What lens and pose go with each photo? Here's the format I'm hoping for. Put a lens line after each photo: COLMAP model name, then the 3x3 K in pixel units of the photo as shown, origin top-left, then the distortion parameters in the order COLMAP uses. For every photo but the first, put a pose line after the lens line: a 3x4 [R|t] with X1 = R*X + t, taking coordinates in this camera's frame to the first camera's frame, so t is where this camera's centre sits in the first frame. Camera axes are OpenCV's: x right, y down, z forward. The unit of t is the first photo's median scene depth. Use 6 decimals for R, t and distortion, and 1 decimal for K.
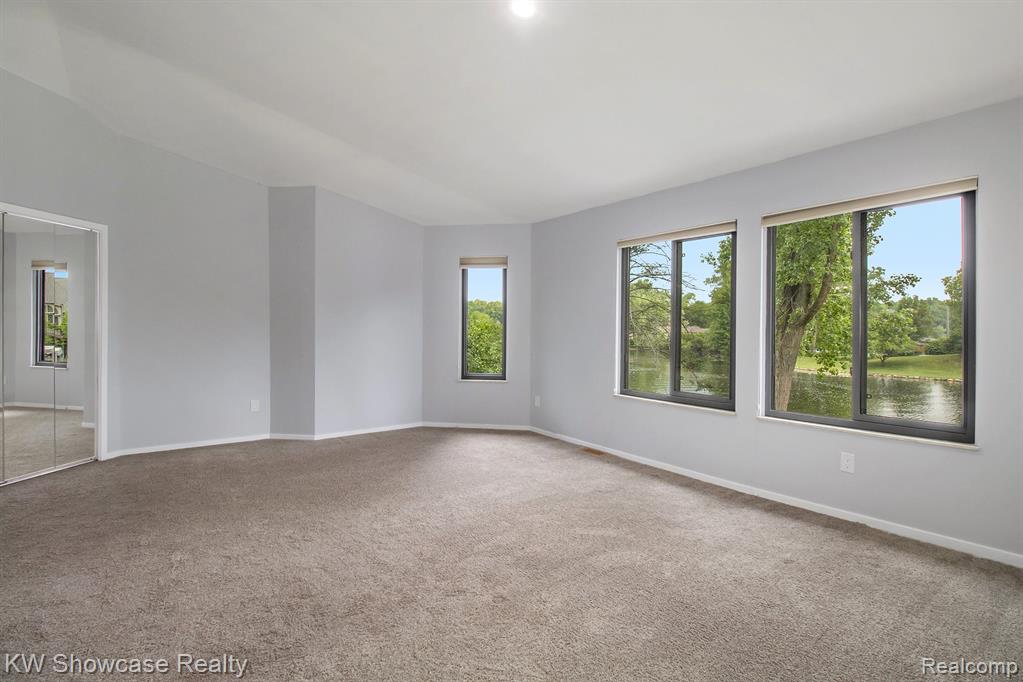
lens RADIAL K [[489.4, 0, 510.7], [0, 489.4, 338.4], [0, 0, 1]] dist [0.011662, -0.001472]
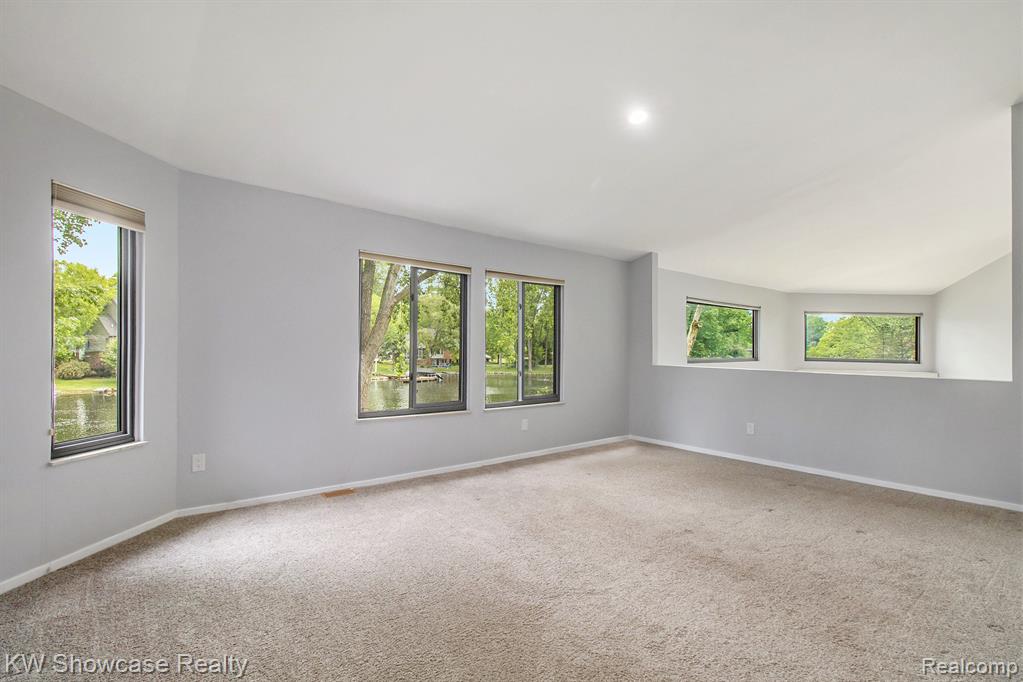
lens RADIAL K [[489.4, 0, 511.0], [0, 489.4, 342.4], [0, 0, 1]] dist [0.011662, -0.001472]
pose [[-0.042026, 0.003292, 0.999111, -0.702839], [0.004899, 0.999983, -0.003089, -0.022648], [-0.999105, 0.004765, -0.042041, 0.764380]]
